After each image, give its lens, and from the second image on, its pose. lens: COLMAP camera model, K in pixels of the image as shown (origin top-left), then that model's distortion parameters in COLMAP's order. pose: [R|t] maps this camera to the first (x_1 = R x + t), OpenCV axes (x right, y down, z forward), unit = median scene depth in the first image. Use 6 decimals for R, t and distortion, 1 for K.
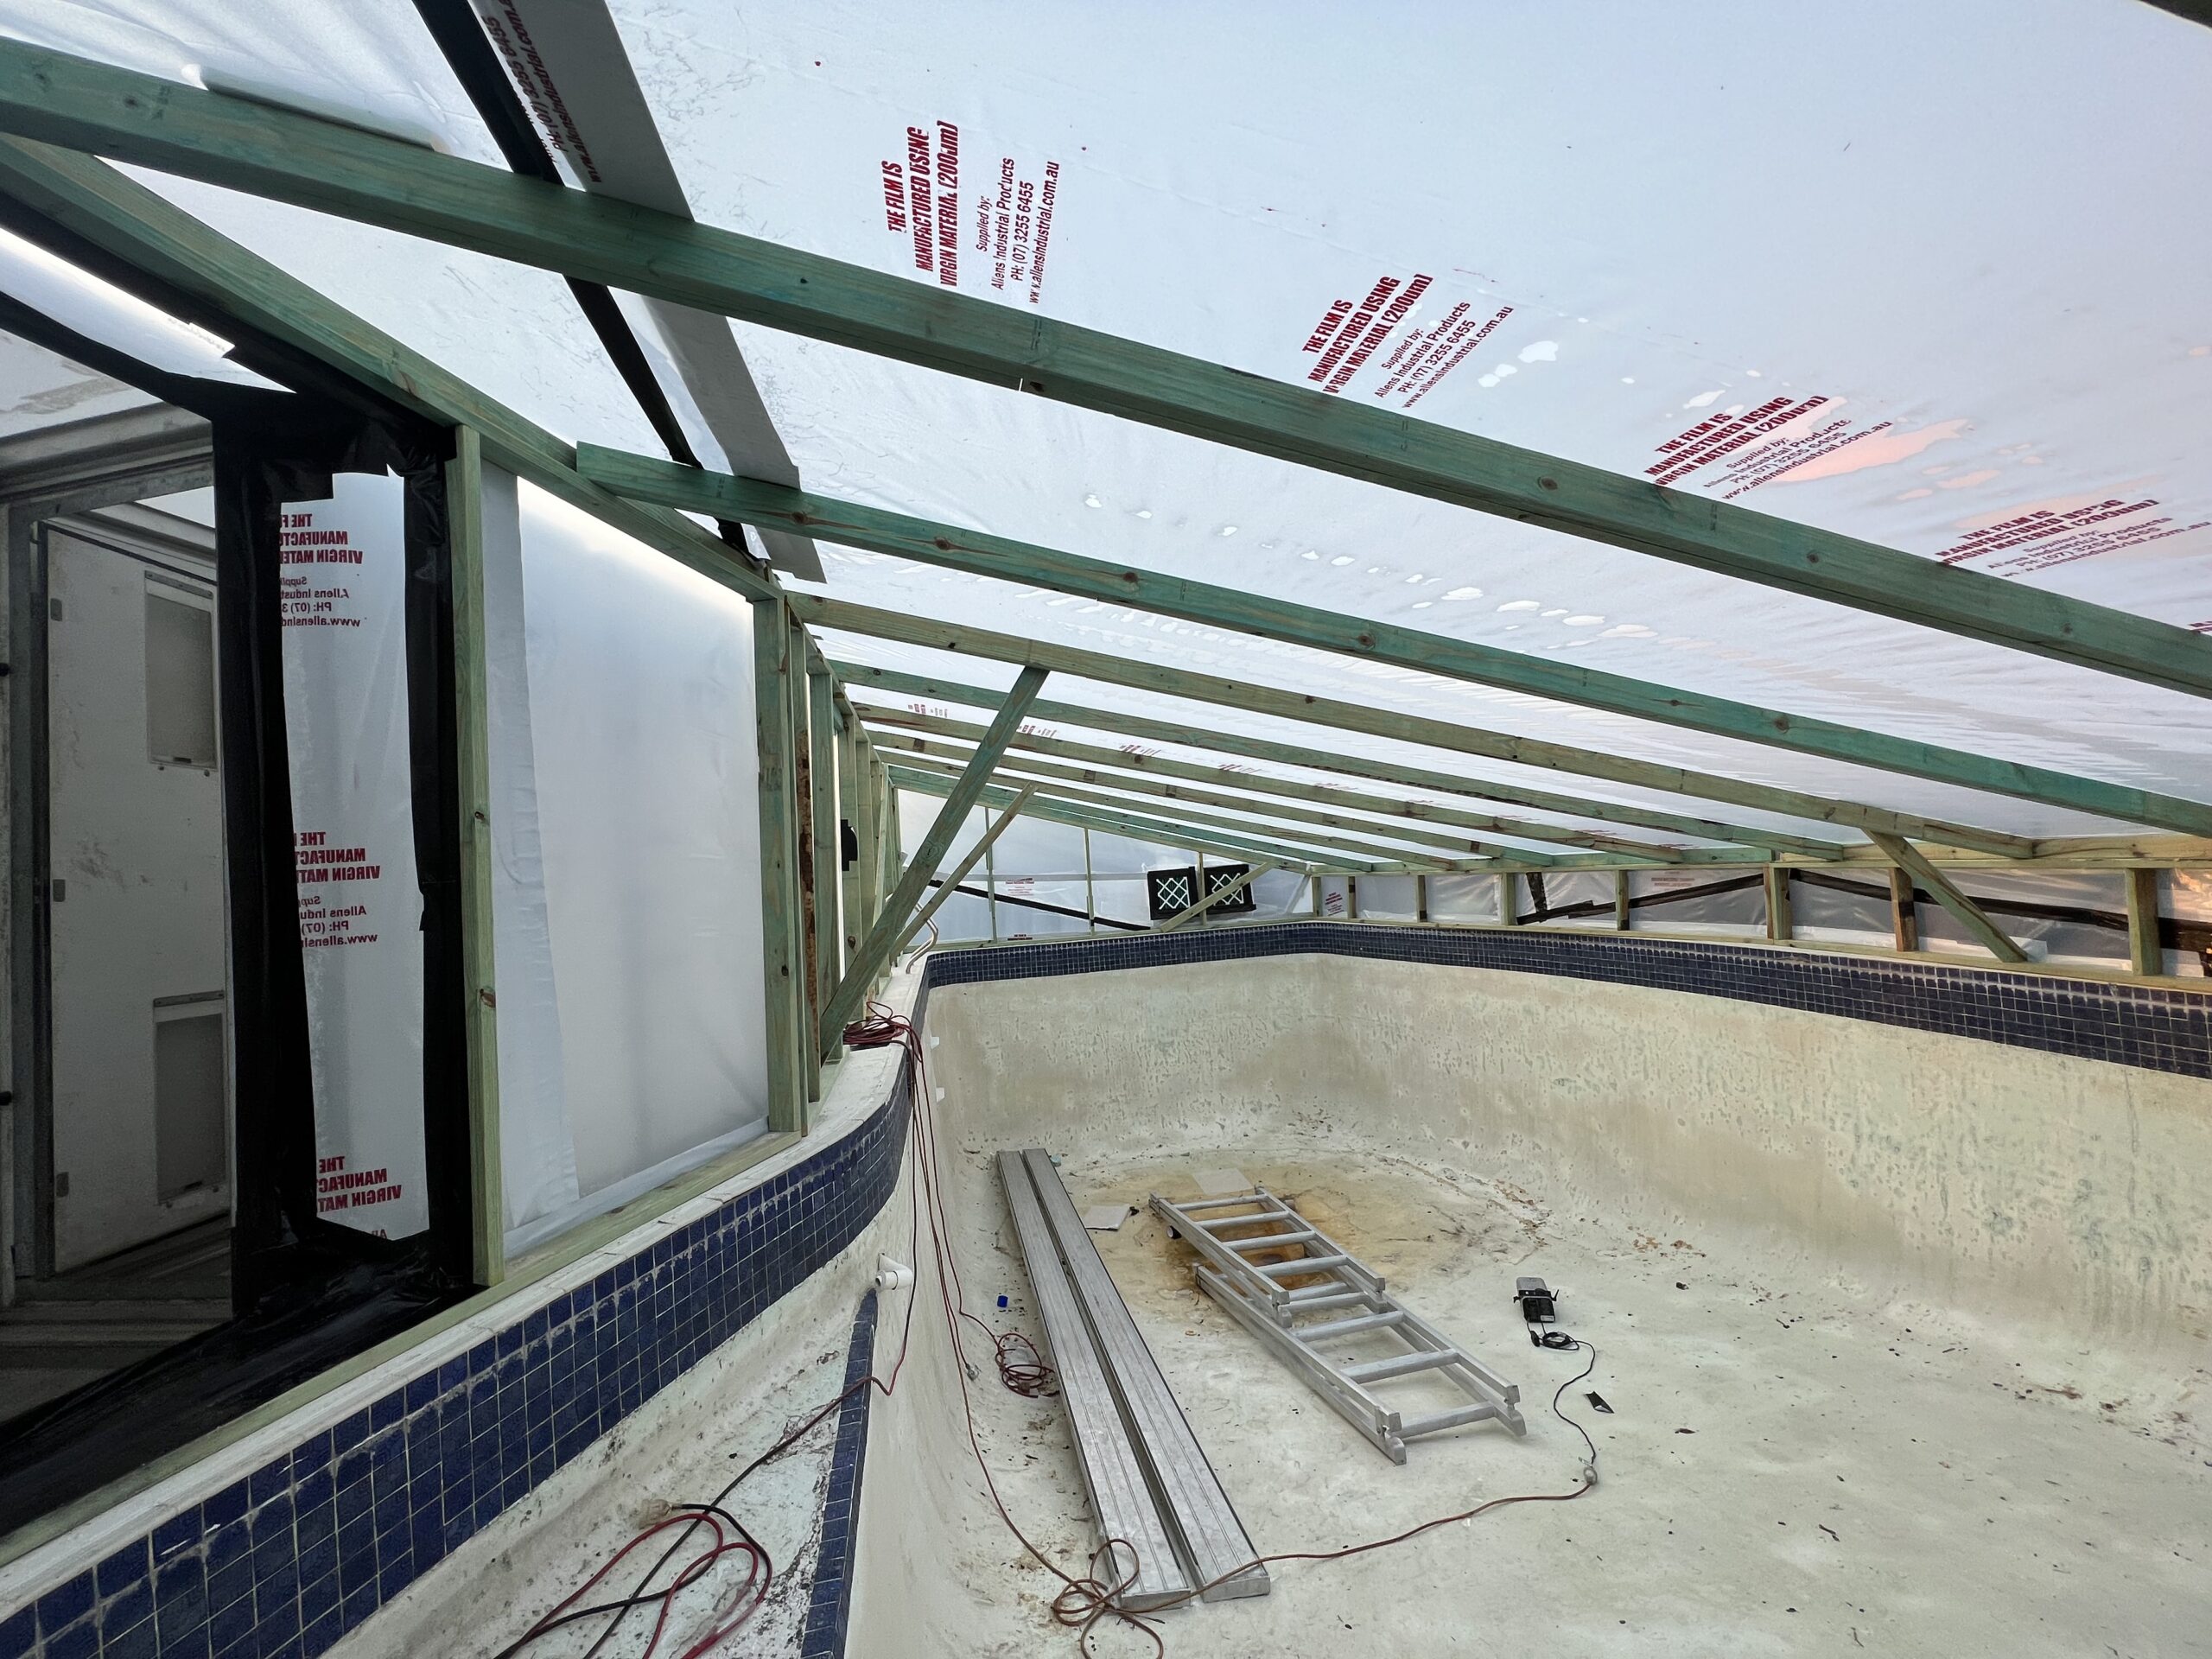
lens RADIAL K [[924.6, 0, 1106.0], [0, 924.6, 829.5], [0, 0, 1]] dist [-0.000309, -0.000017]
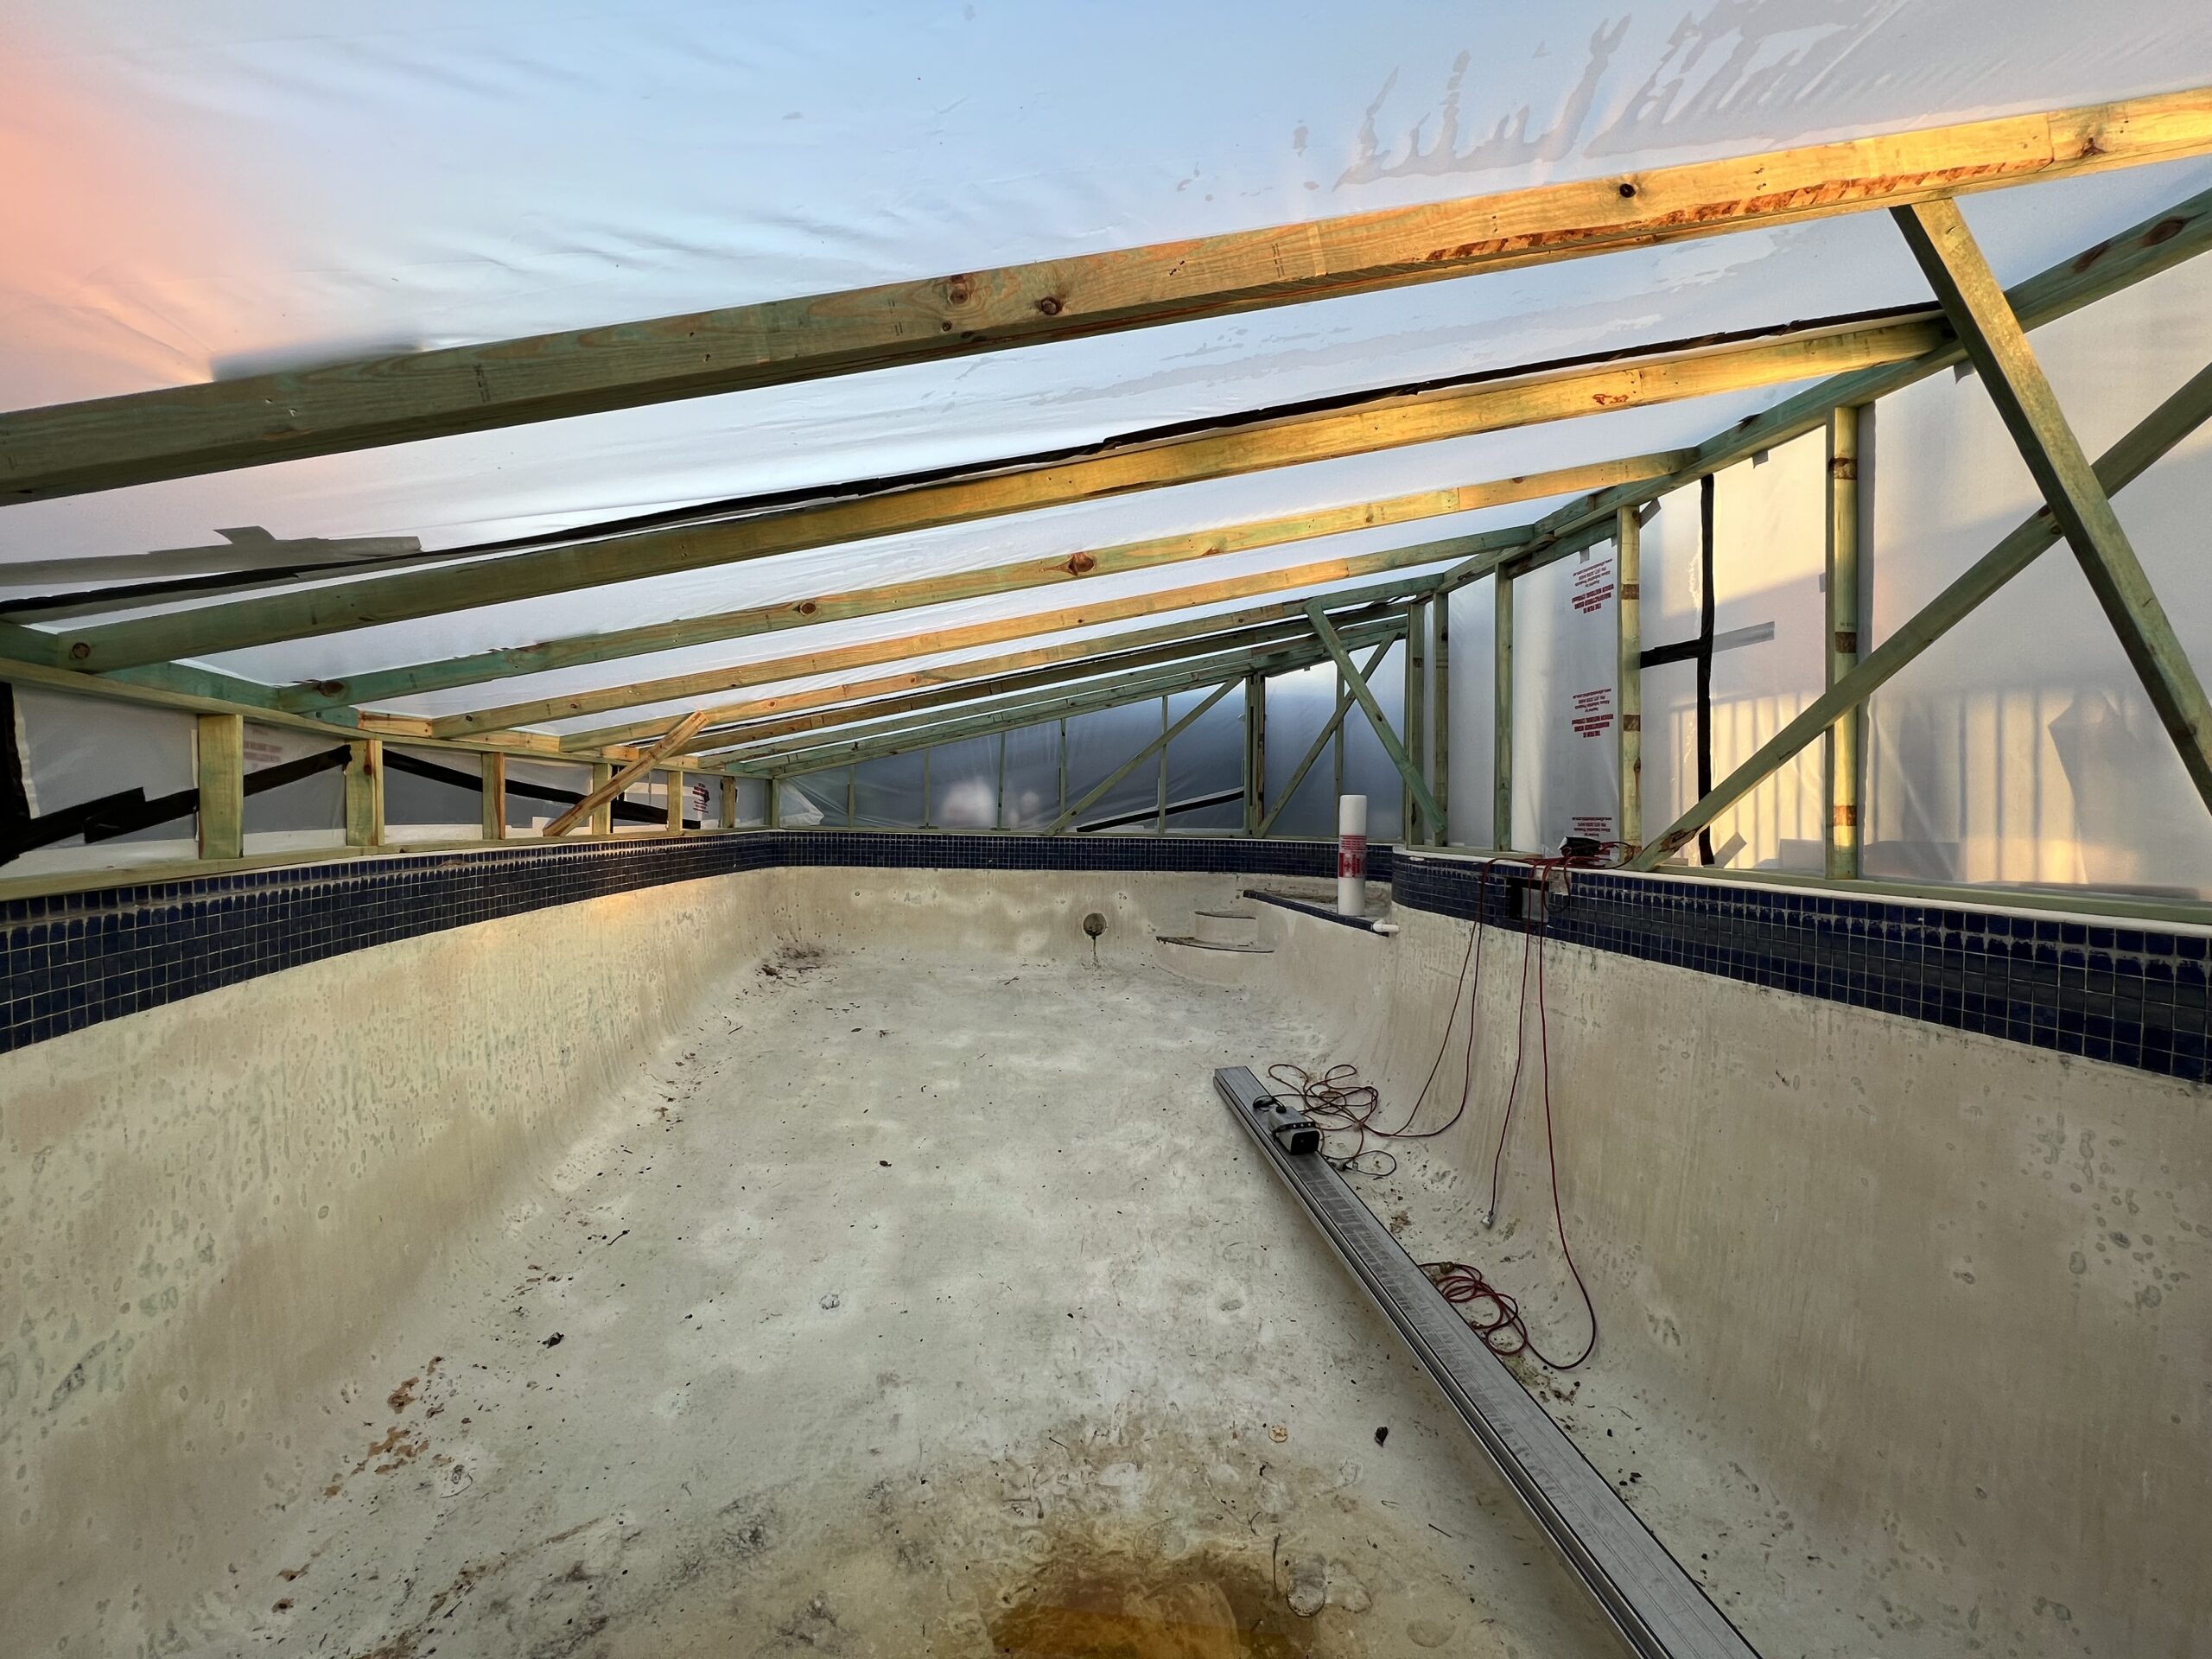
lens RADIAL K [[924.6, 0, 1106.0], [0, 924.6, 829.5], [0, 0, 1]] dist [-0.000309, -0.000017]
pose [[-0.997639, 0.060727, 0.032071, 0.160759], [0.060237, 0.998055, -0.016036, 0.144250], [-0.032983, -0.014066, -0.999357, 1.603920]]
